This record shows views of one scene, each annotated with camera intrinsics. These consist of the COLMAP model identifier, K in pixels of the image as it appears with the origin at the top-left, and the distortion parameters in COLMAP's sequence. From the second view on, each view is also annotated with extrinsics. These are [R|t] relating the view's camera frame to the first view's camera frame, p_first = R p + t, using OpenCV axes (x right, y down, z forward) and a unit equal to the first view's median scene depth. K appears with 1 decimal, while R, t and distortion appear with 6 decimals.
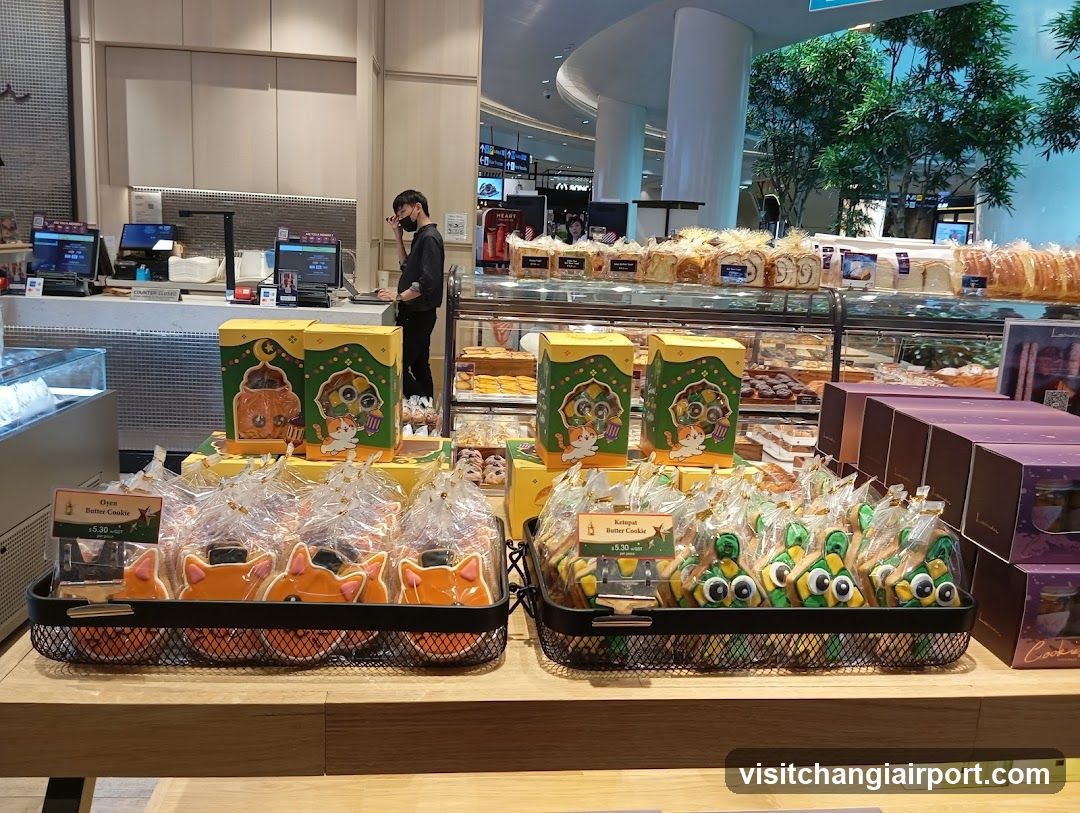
lens RADIAL K [[918.7, 0, 544.4], [0, 918.7, 408.1], [0, 0, 1]] dist [0.109753, -0.226908]
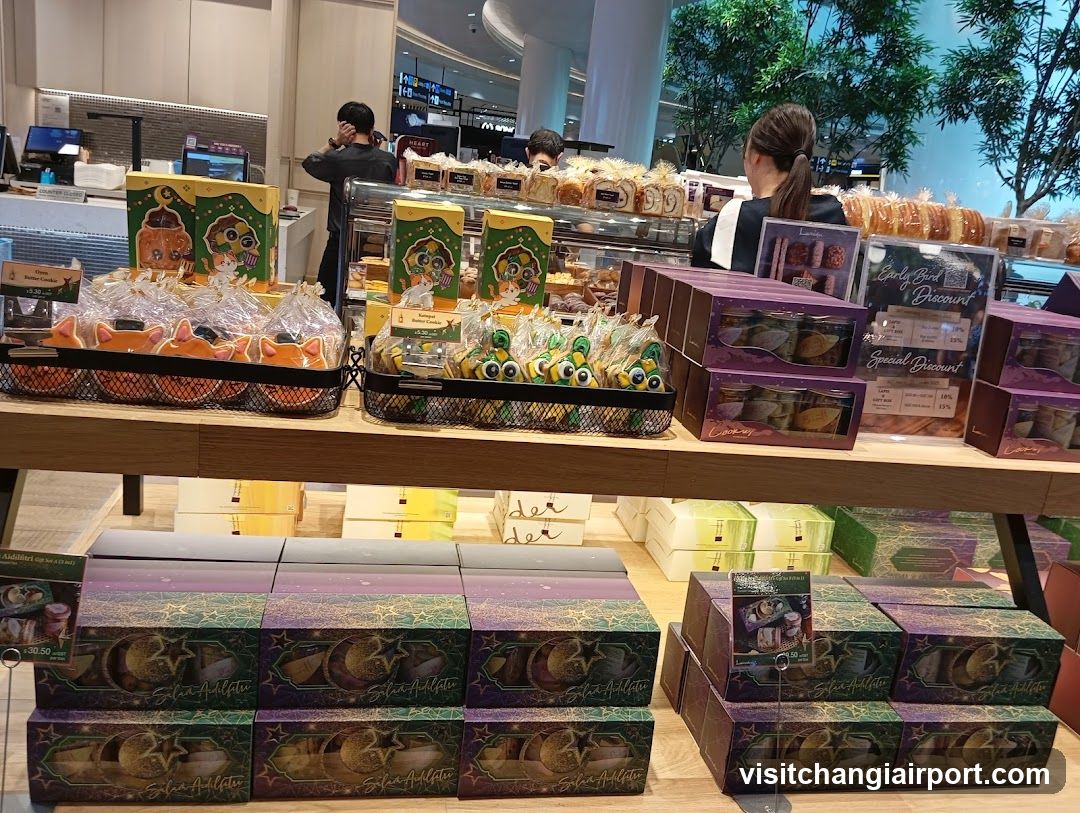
lens RADIAL K [[918.7, 0, 544.4], [0, 918.7, 408.1], [0, 0, 1]] dist [0.109753, -0.226908]
pose [[0.994799, 0.044513, 0.091621, 0.036119], [-0.049705, 0.997238, 0.055189, 0.044549], [-0.088912, -0.059456, 0.994263, -0.104241]]
